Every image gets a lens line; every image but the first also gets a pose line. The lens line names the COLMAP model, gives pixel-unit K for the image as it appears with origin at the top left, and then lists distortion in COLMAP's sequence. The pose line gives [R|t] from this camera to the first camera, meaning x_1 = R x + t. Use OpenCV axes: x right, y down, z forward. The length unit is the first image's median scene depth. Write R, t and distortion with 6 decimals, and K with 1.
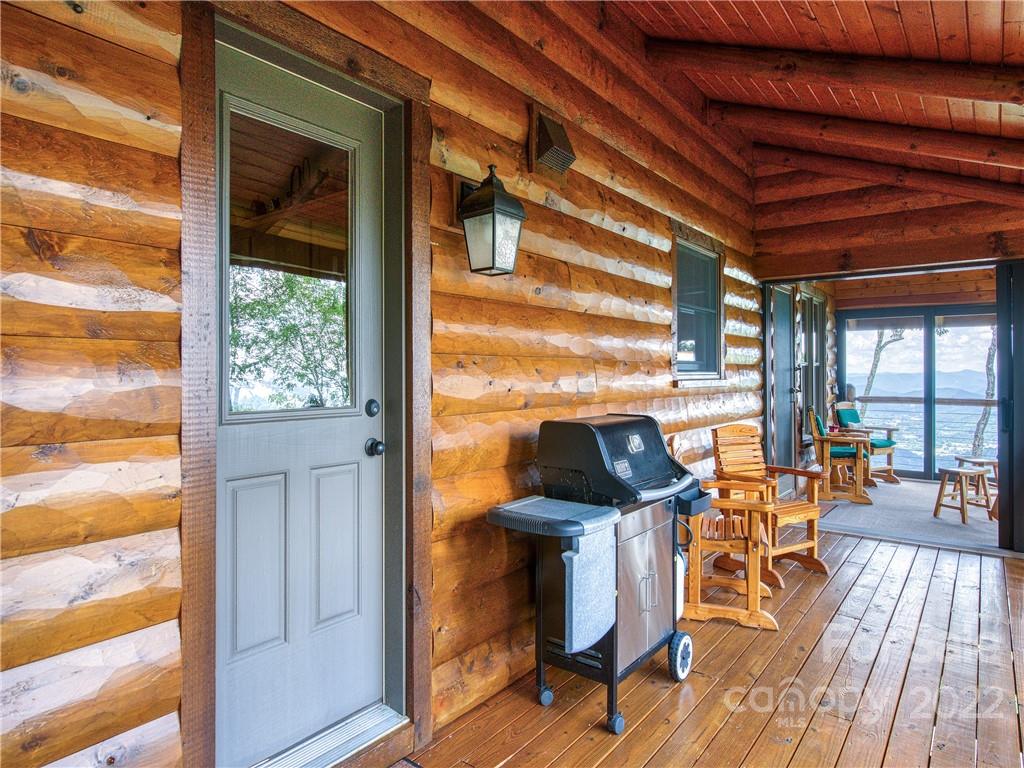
lens RADIAL K [[595.8, 0, 510.2], [0, 595.8, 380.5], [0, 0, 1]] dist [0.003581, 0.000334]
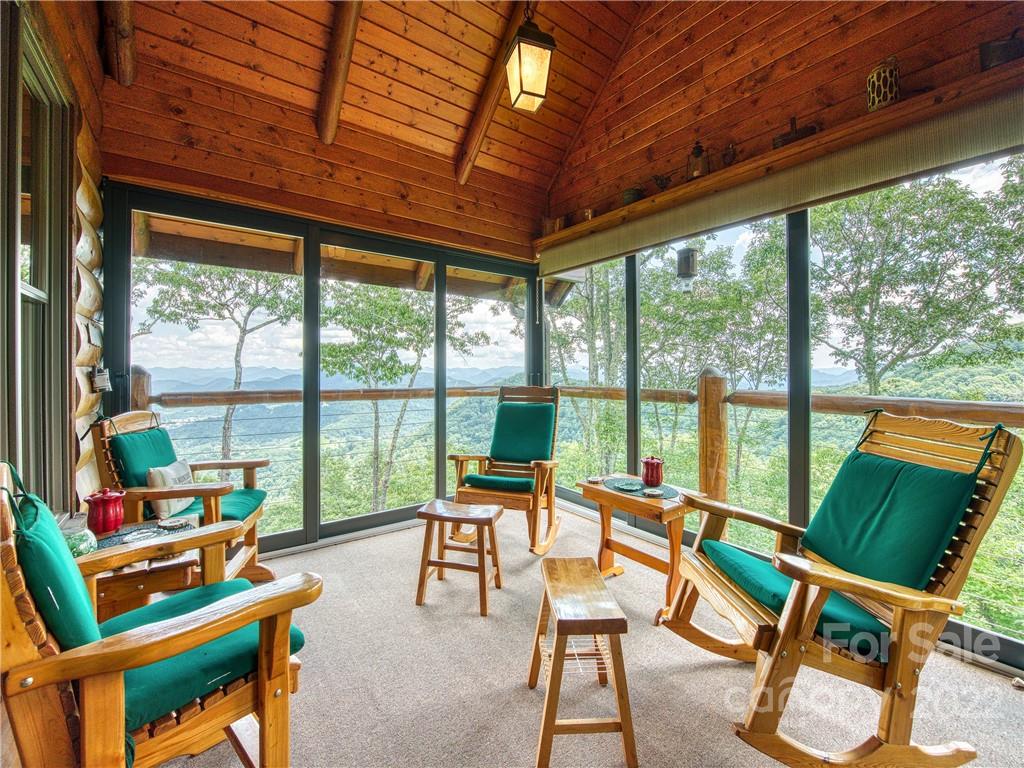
lens RADIAL K [[420.8, 0, 508.2], [0, 420.8, 374.4], [0, 0, 1]] dist [-0.003413, -0.000317]
pose [[0.256076, -0.004178, 0.966647, 0.362941], [0.004081, 0.999986, 0.003241, 0.012406], [-0.966648, 0.003115, 0.256090, 0.699223]]
